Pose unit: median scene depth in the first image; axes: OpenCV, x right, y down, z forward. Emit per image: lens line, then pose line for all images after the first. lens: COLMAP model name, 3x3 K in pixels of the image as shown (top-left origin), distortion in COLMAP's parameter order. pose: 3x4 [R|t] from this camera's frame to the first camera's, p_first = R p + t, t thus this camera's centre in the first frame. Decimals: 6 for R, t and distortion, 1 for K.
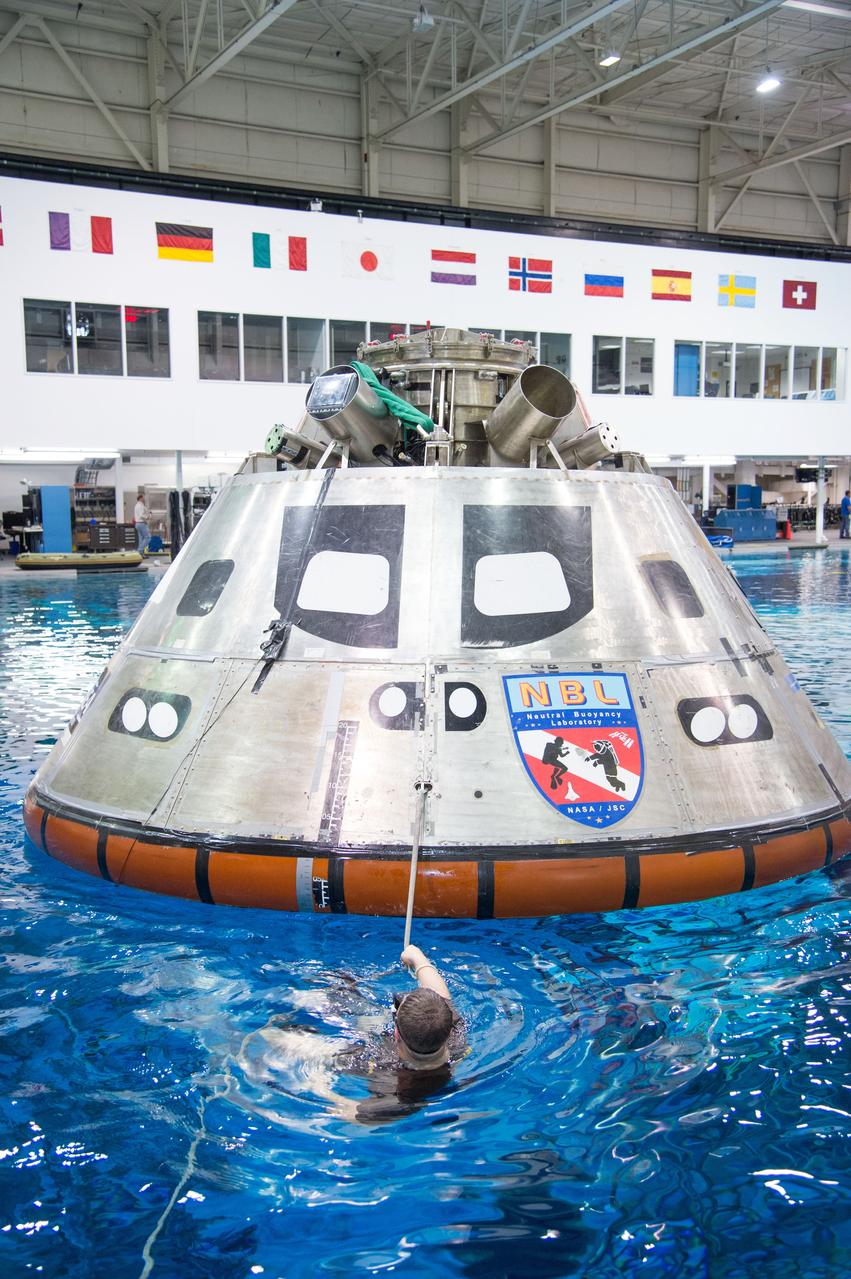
lens RADIAL K [[1294.8, 0, 450.1], [0, 1294.8, 636.5], [0, 0, 1]] dist [0.093597, 0.019663]
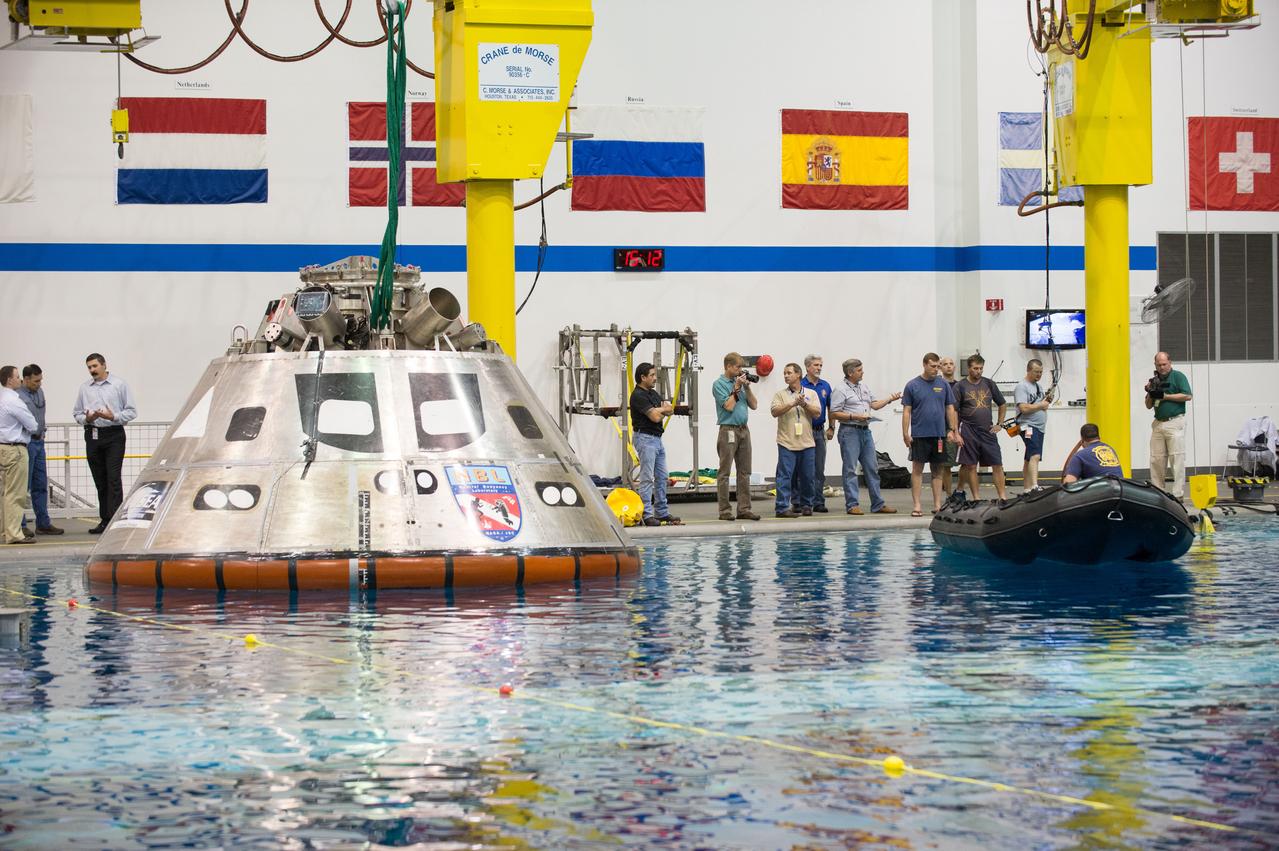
lens RADIAL K [[873.9, 0, 639.5], [0, 873.9, 425.5], [0, 0, 1]] dist [-0.100752, 0.061505]
pose [[0.951041, -0.019377, 0.308458, -0.068225], [0.032052, 0.998835, -0.036077, 0.024412], [-0.307400, 0.044197, 0.950554, -0.224699]]
